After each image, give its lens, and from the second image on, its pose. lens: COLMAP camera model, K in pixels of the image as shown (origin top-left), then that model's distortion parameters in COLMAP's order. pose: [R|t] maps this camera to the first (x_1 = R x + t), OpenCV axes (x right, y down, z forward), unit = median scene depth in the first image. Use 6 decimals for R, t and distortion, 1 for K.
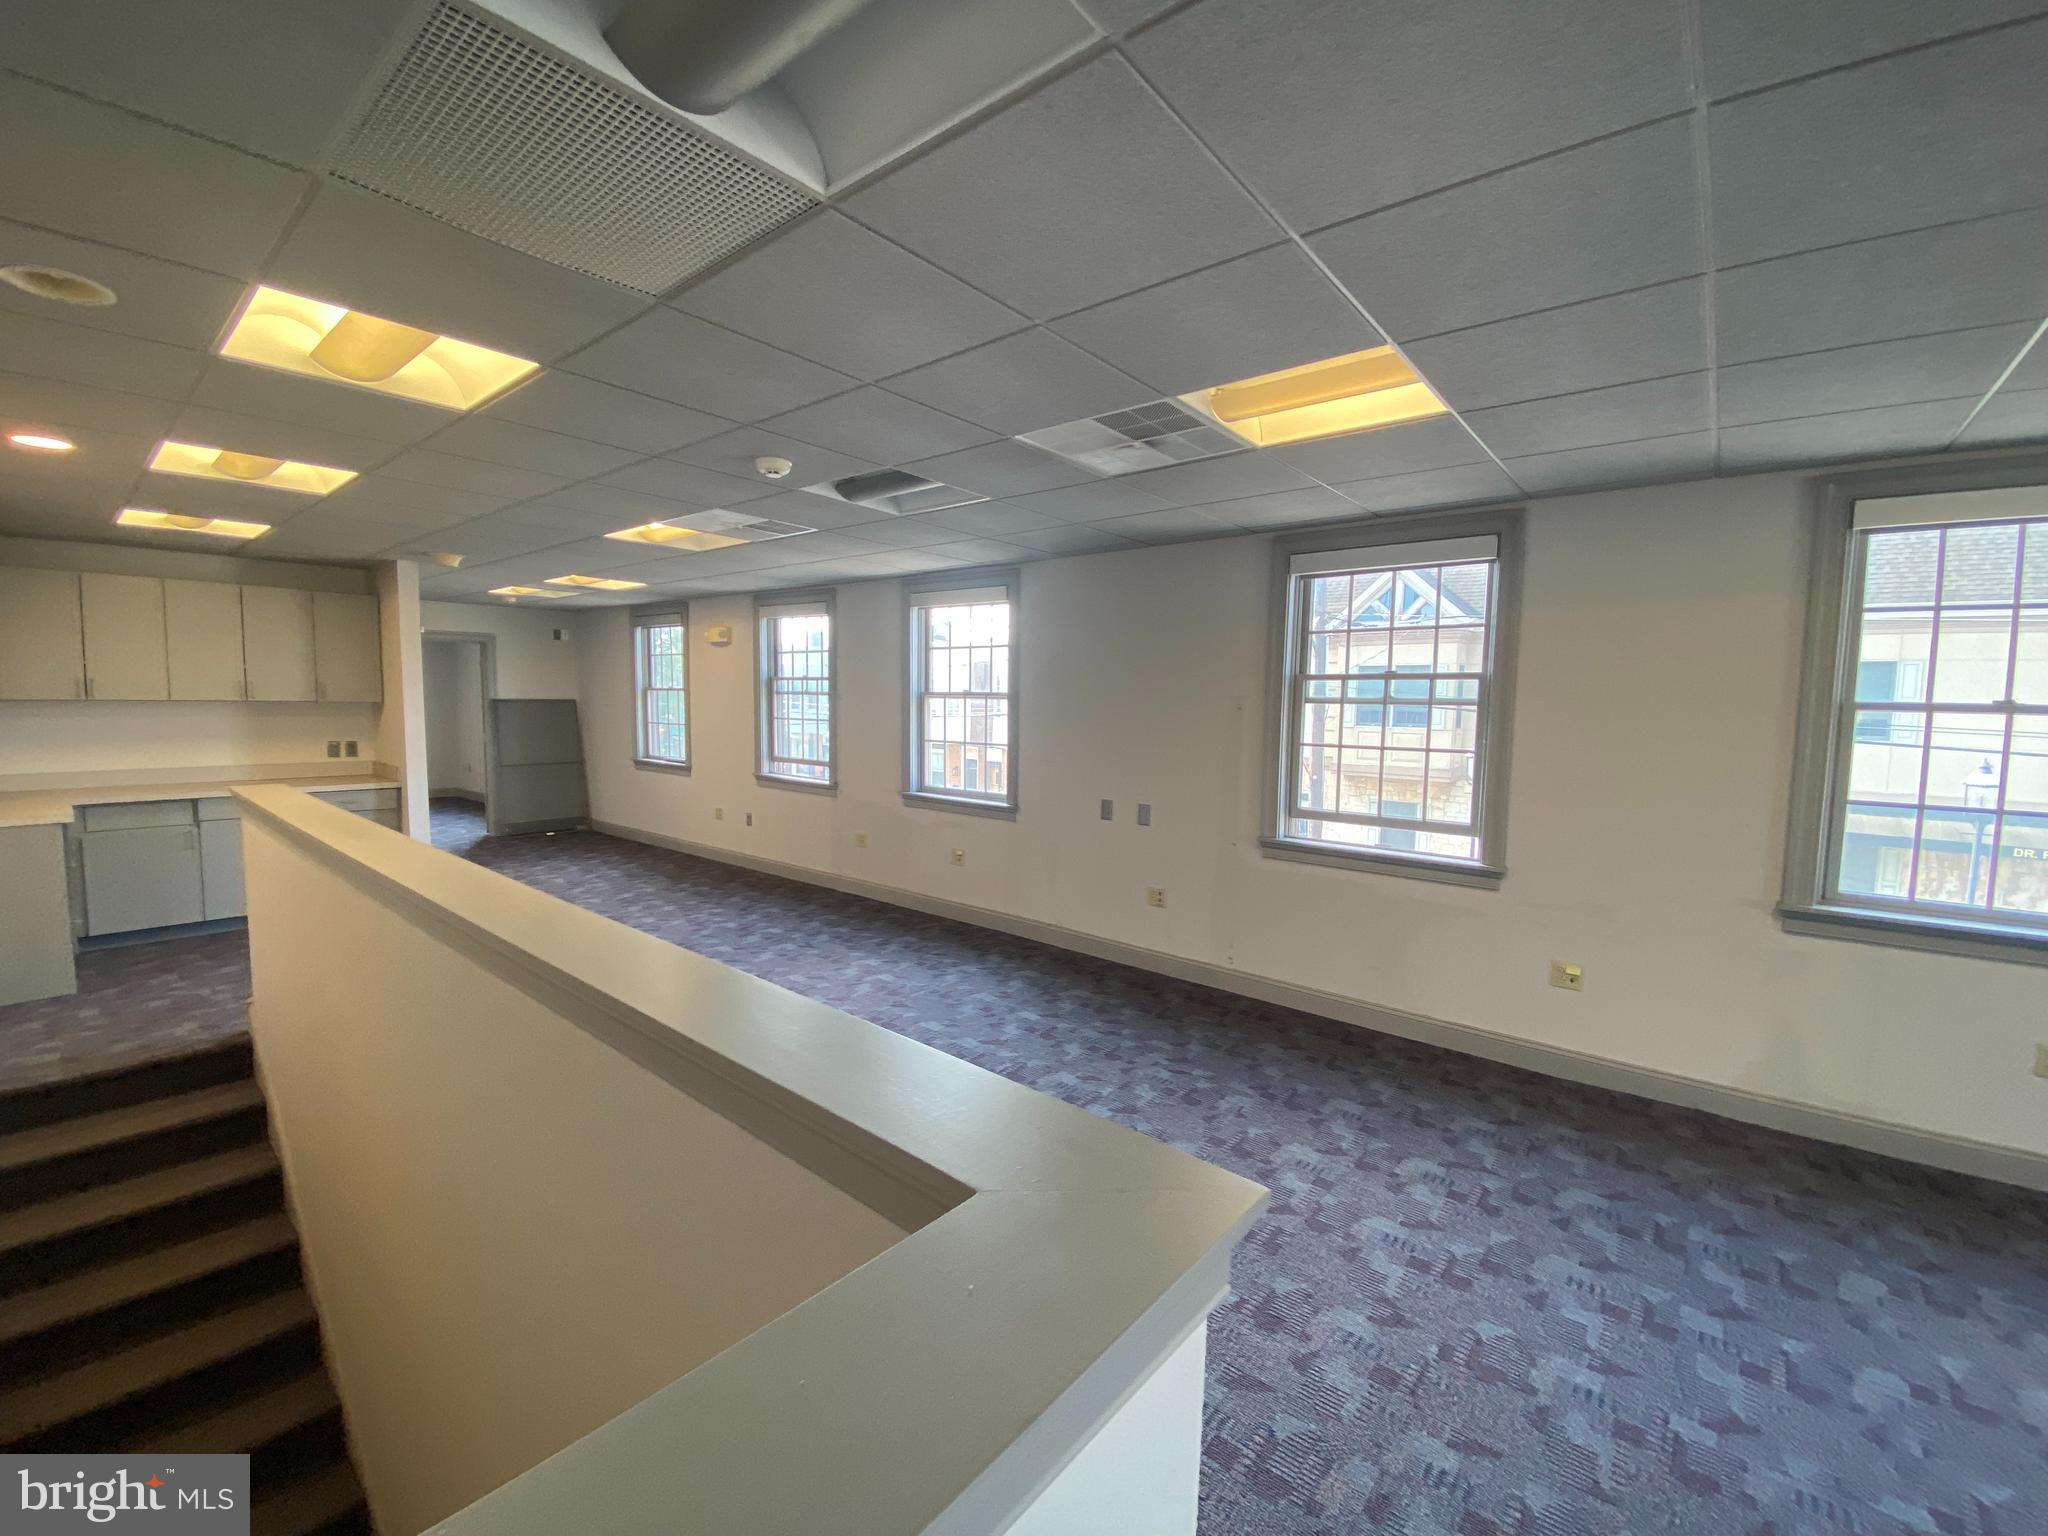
lens RADIAL K [[858.1, 0, 1076.7], [0, 858.1, 765.5], [0, 0, 1]] dist [-0.009351, -0.002824]
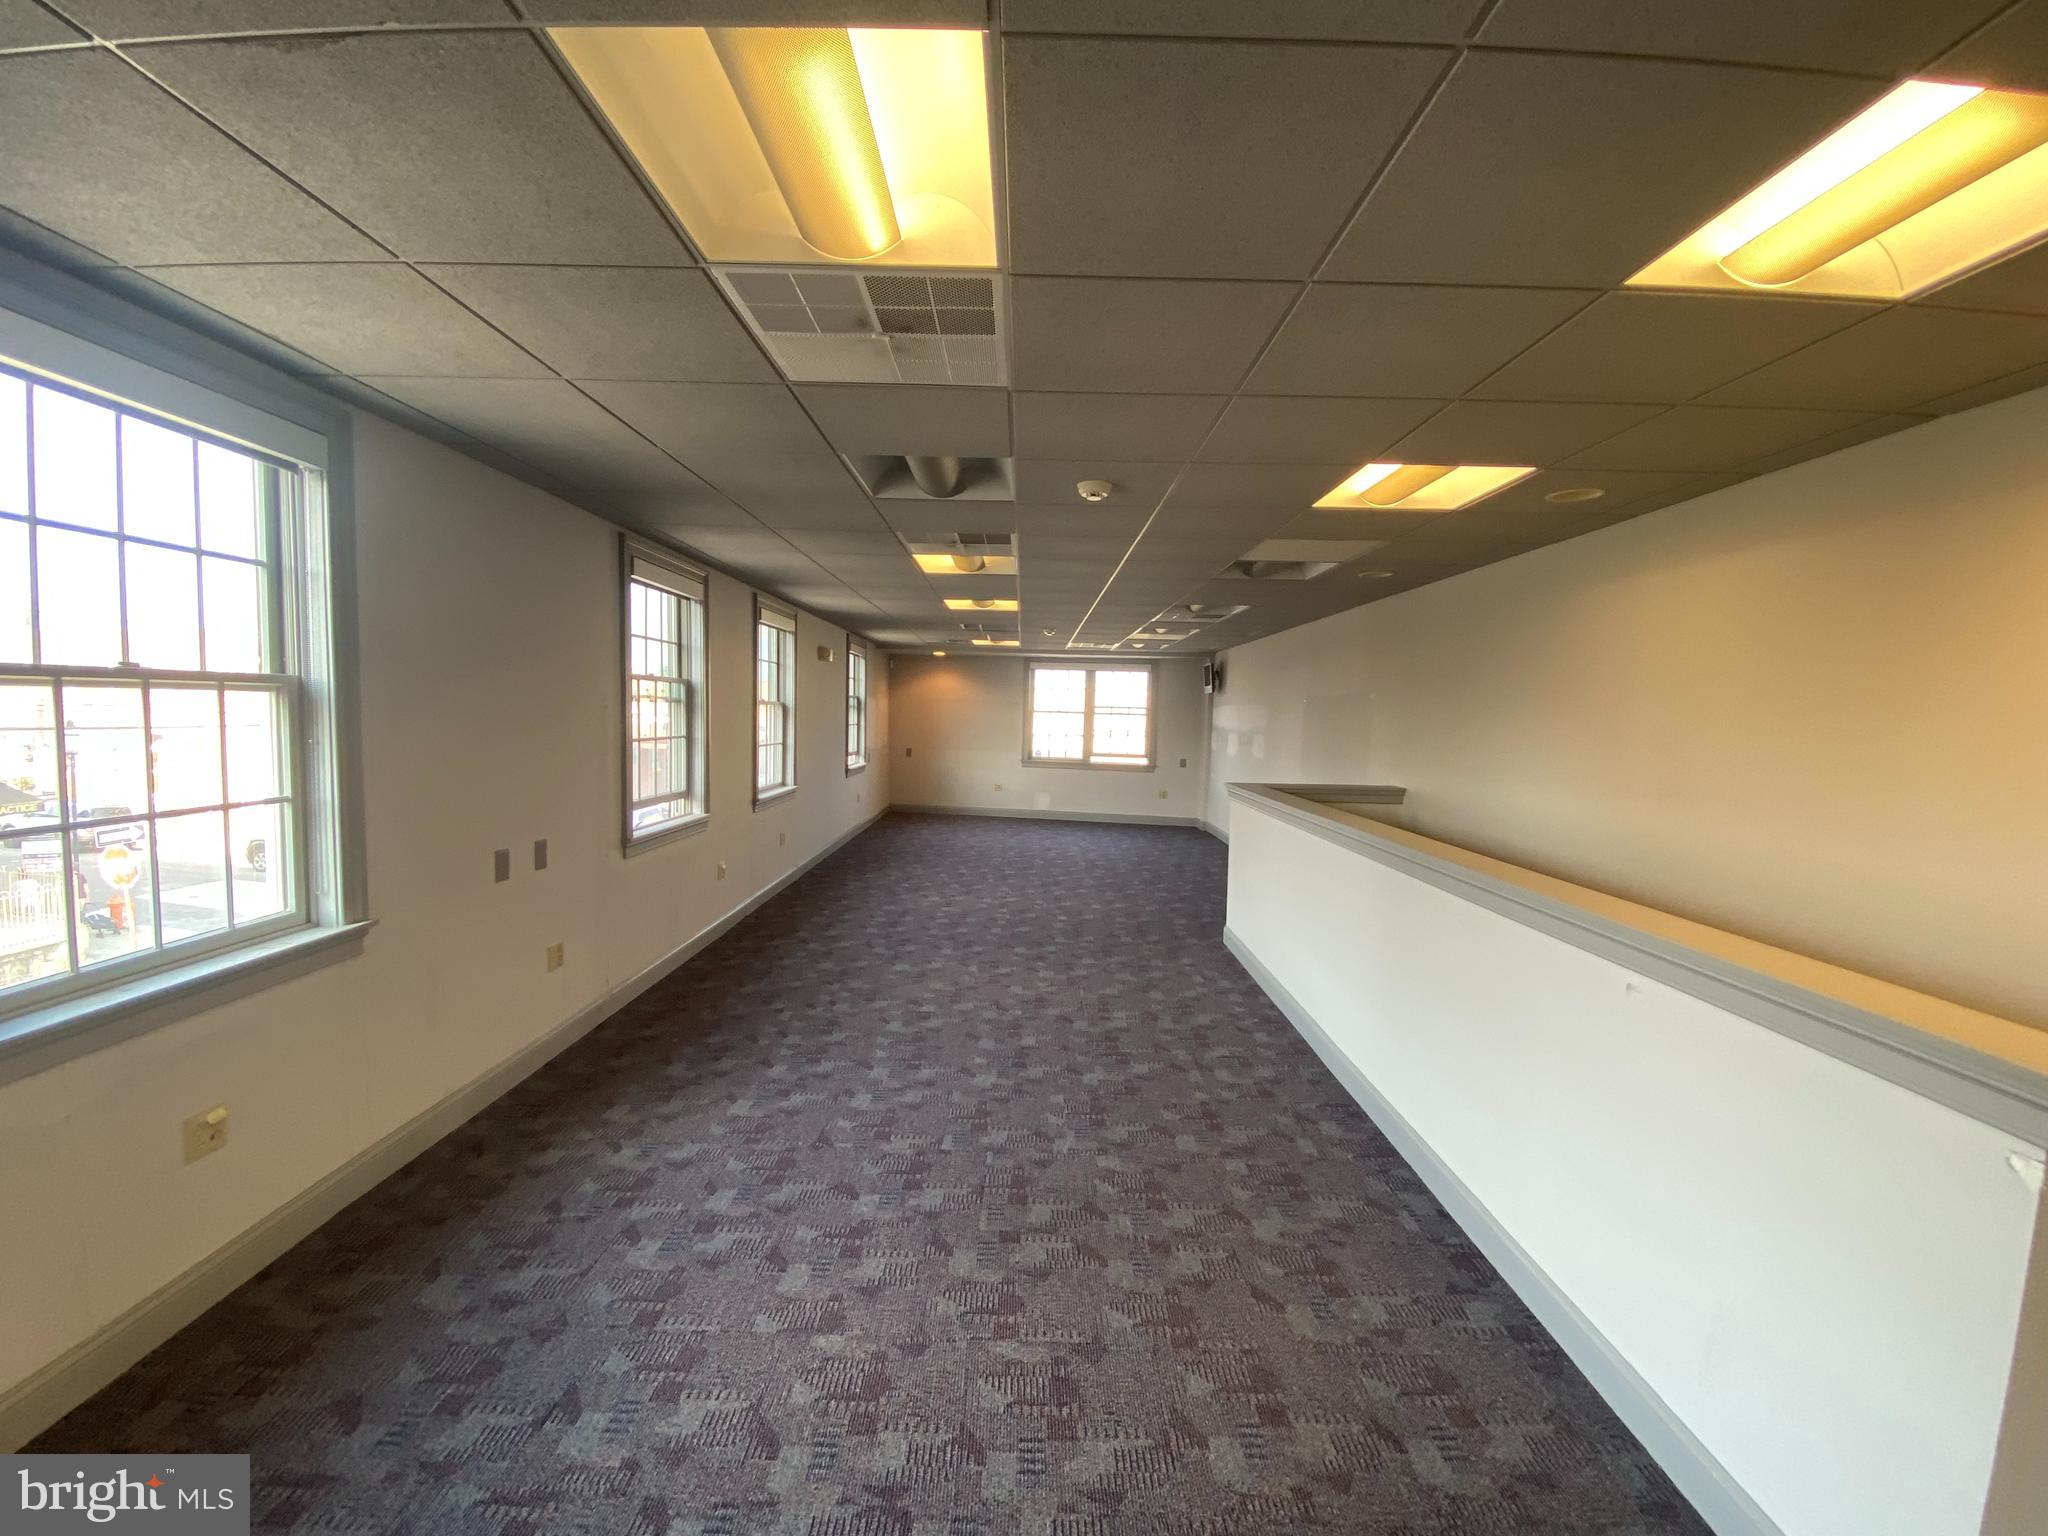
lens RADIAL K [[858.1, 0, 1033.5], [0, 858.1, 775.9], [0, 0, 1]] dist [-0.009351, -0.002824]
pose [[-0.624576, -0.107448, 0.773538, -0.835864], [0.008246, 0.989528, 0.144108, -0.123382], [-0.780921, 0.096385, -0.617149, 1.272507]]
